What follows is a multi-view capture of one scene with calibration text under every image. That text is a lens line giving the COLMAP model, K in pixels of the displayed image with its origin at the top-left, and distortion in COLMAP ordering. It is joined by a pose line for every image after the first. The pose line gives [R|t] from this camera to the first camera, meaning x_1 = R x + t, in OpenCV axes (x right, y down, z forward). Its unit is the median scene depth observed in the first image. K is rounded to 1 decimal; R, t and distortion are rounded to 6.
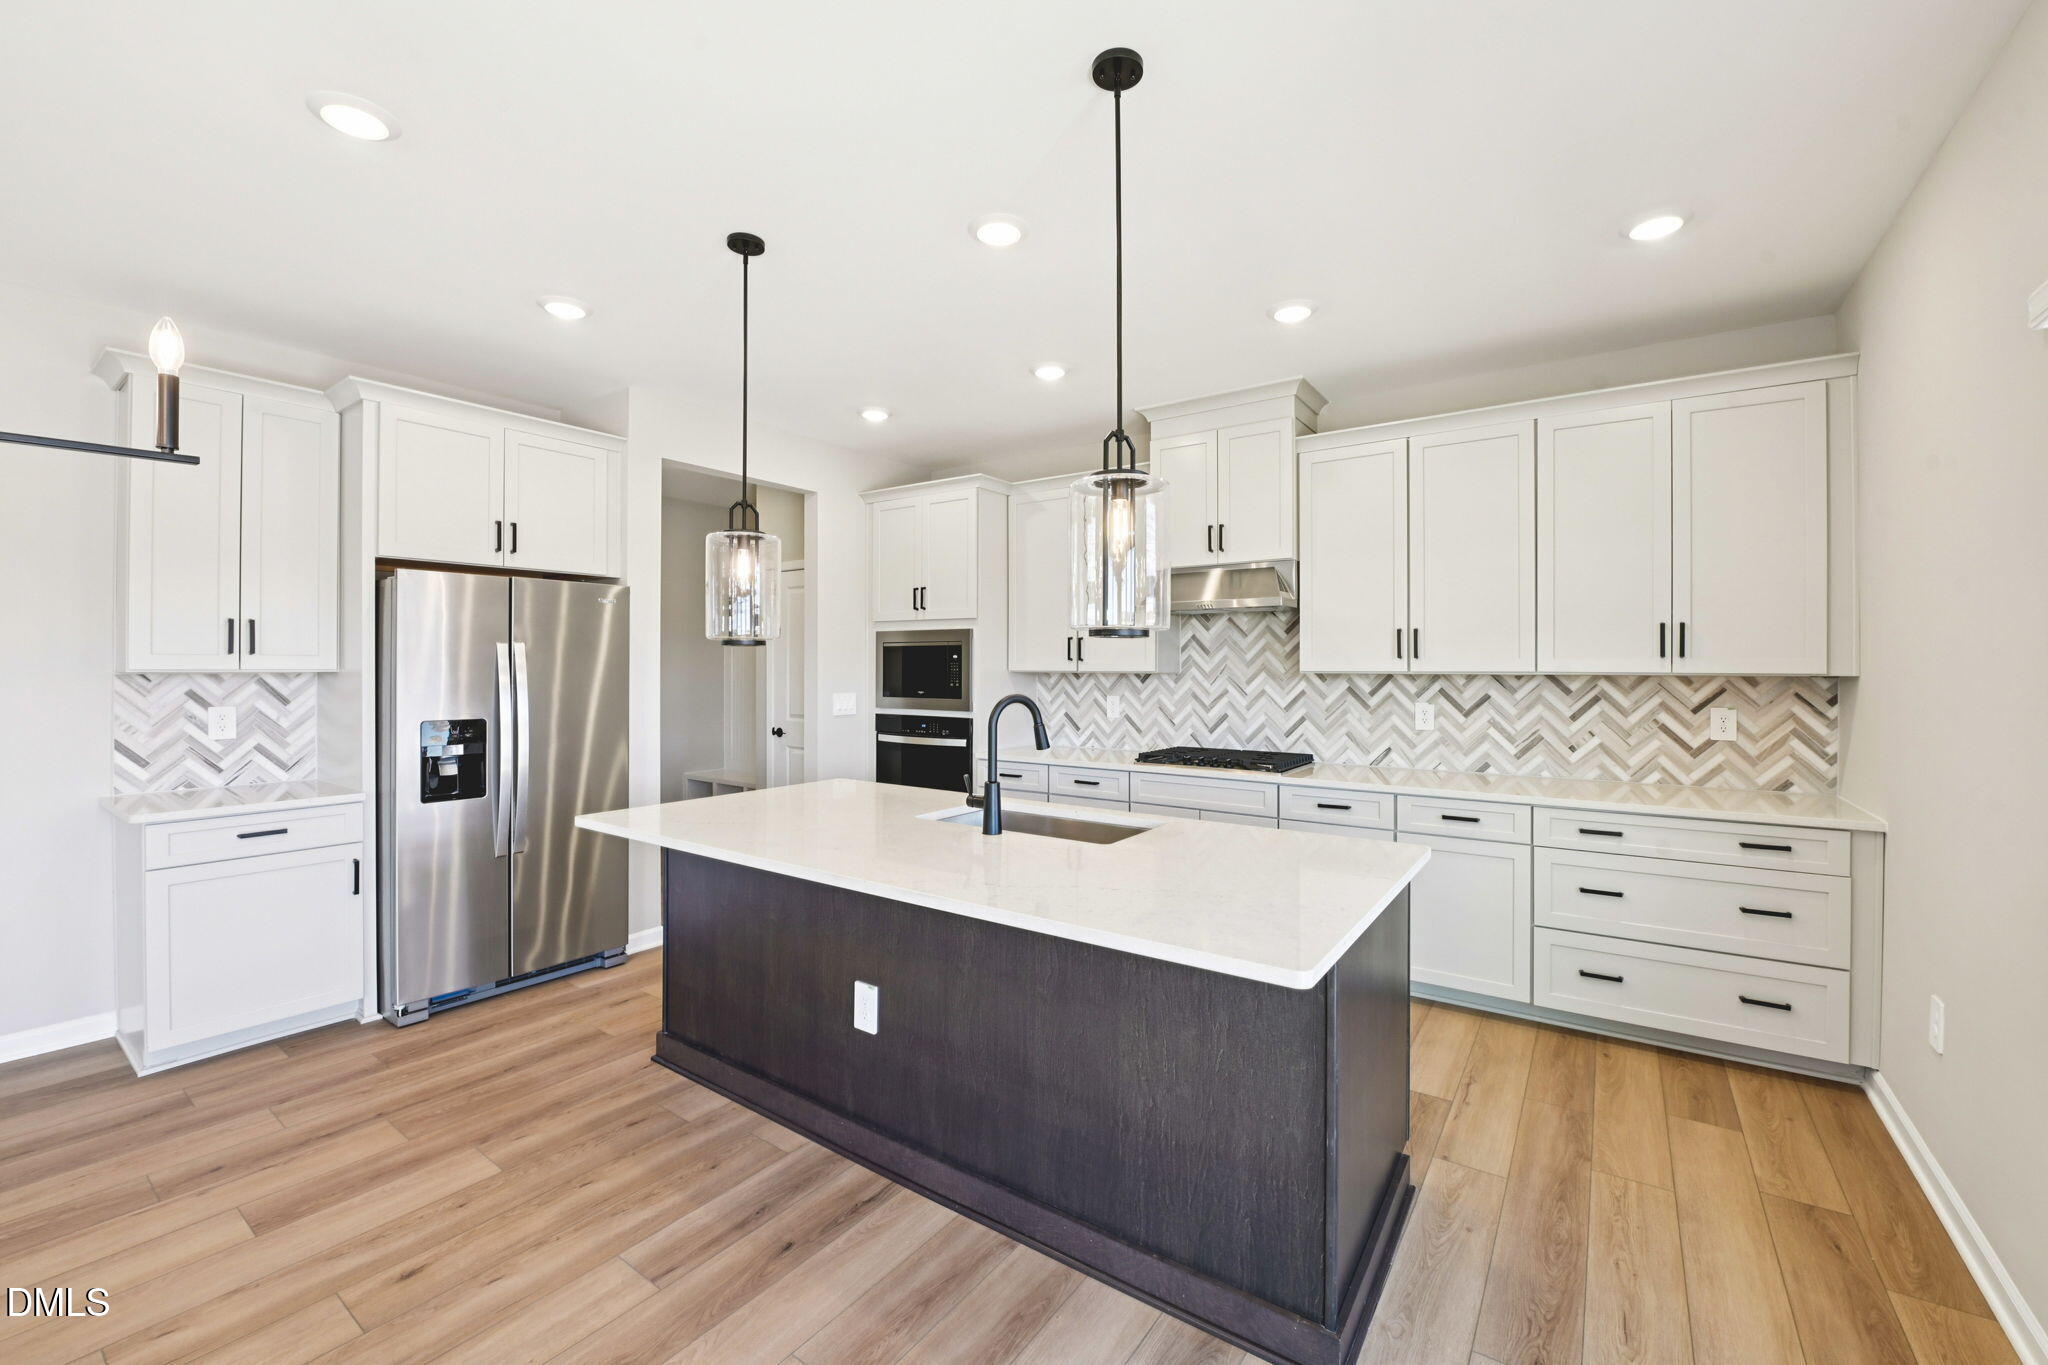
lens RADIAL K [[830.6, 0, 1024.1], [0, 830.6, 667.4], [0, 0, 1]] dist [-0.001575, -0.000272]
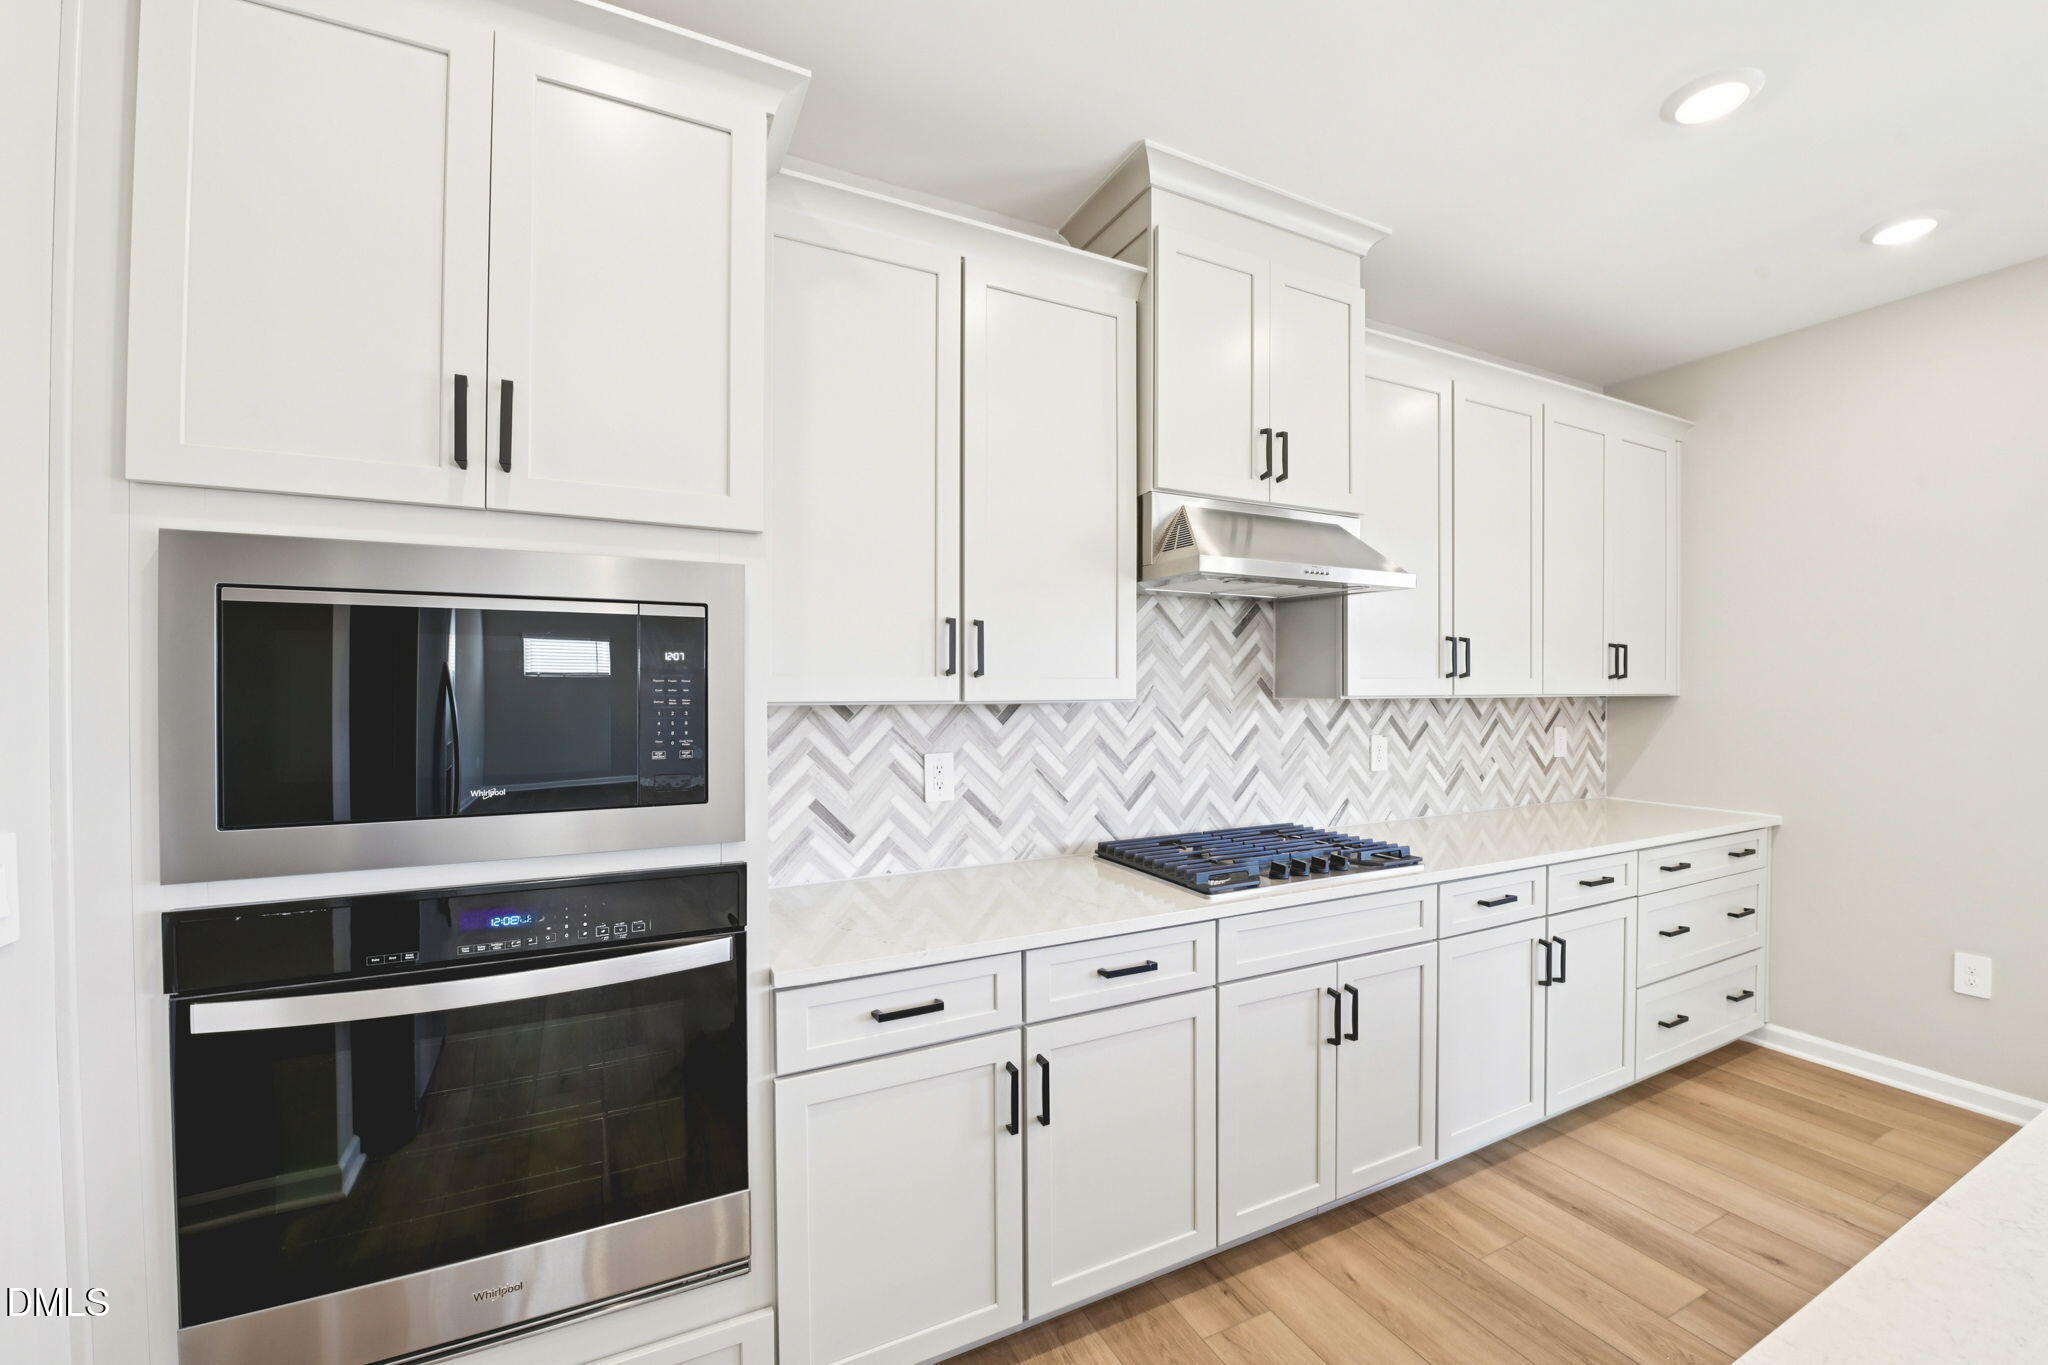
lens RADIAL K [[821.9, 0, 1024.3], [0, 821.9, 692.0], [0, 0, 1]] dist [-0.017206, -0.000469]
pose [[0.465575, -0.005780, 0.884989, -0.313496], [0.002520, 0.999983, 0.005205, -0.002265], [-0.885005, -0.000193, 0.465582, 0.861515]]
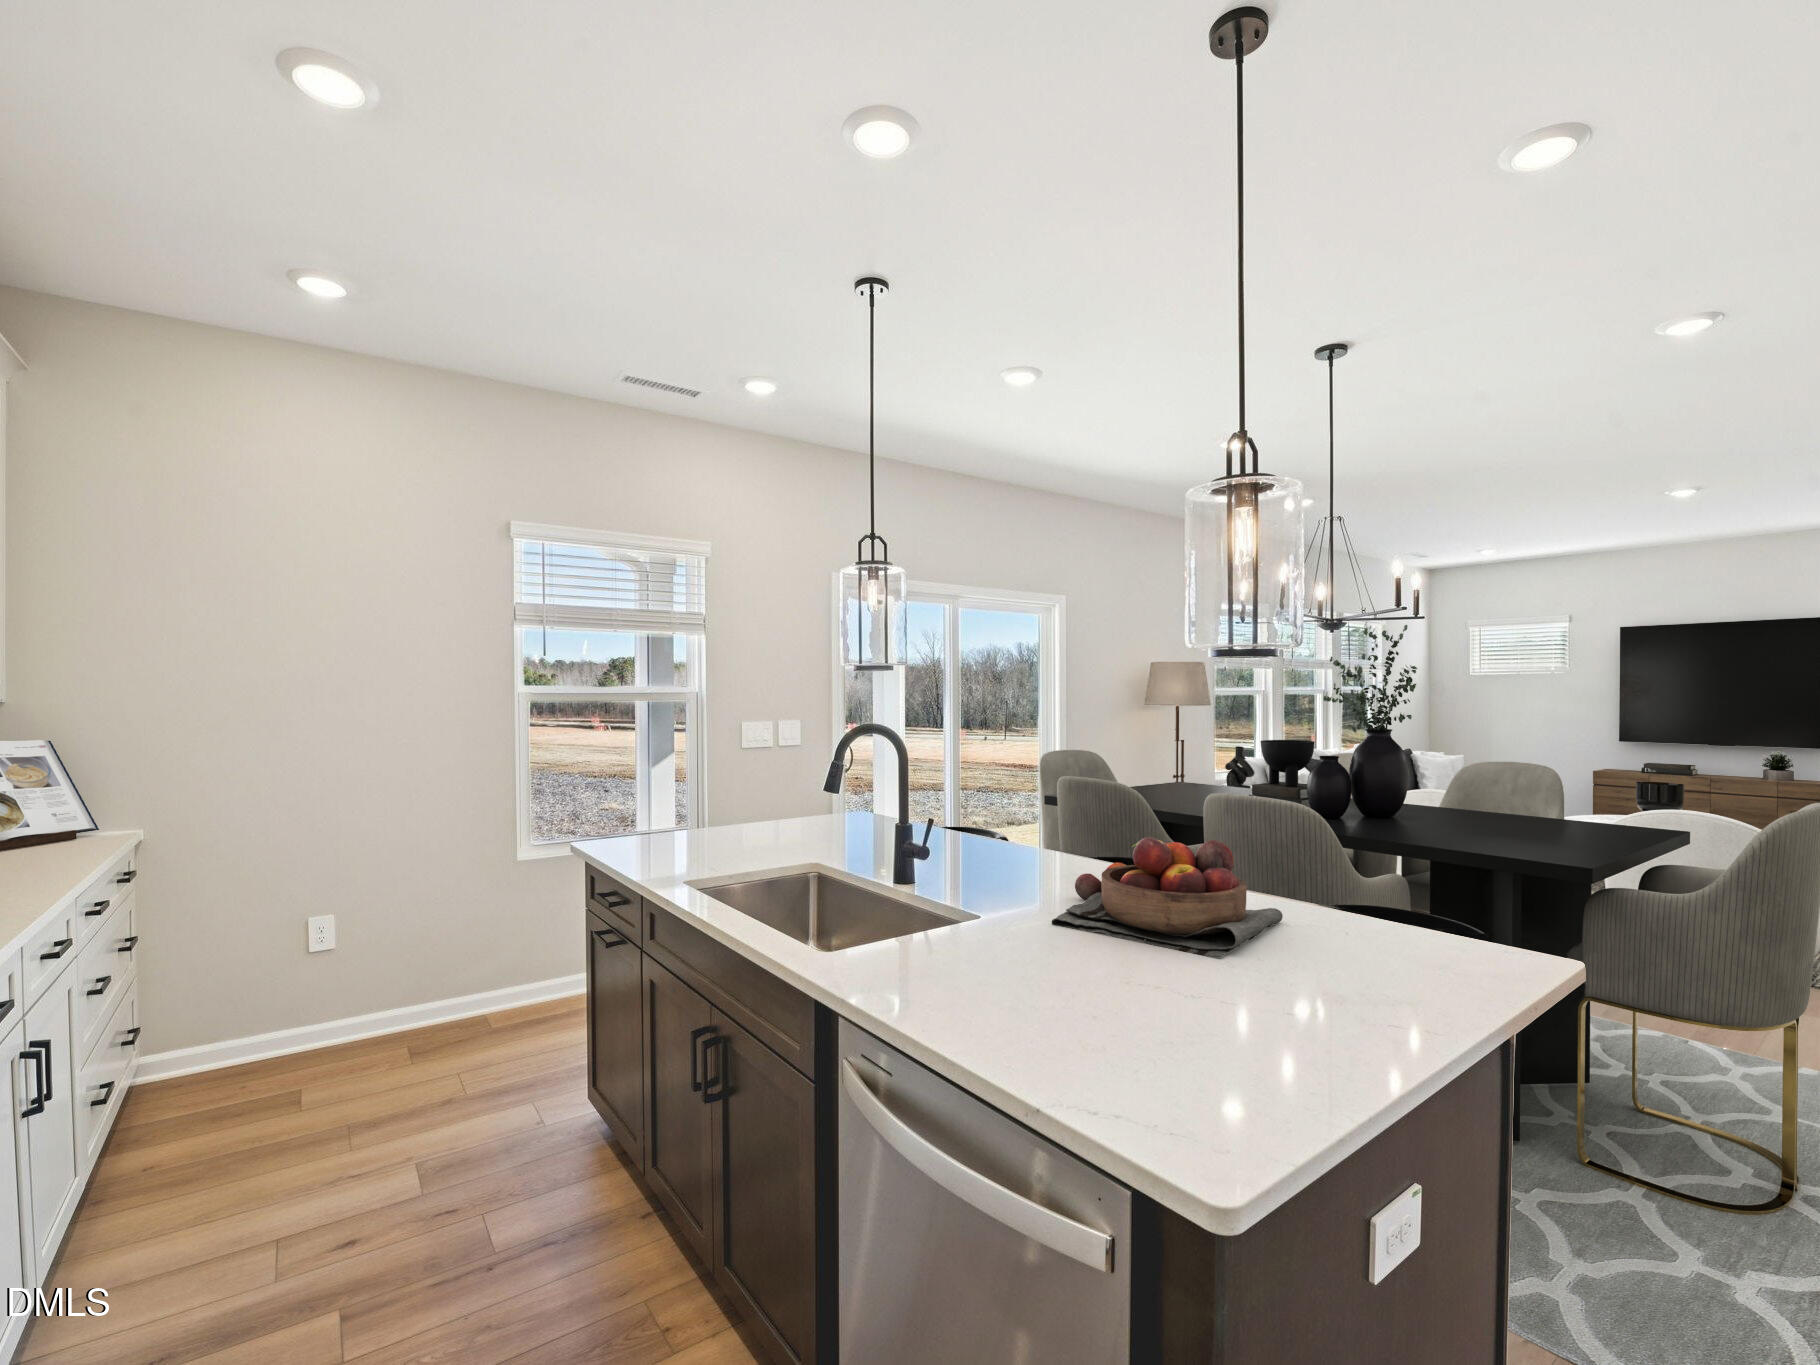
lens RADIAL K [[837.8, 0, 901.8], [0, 837.8, 702.4], [0, 0, 1]] dist [-0.004151, -0.000702]
pose [[-0.949588, -0.005571, 0.313452, -0.176447], [-0.000951, 0.999889, 0.014889, -0.003149], [-0.313500, 0.013840, -0.949487, 1.056524]]
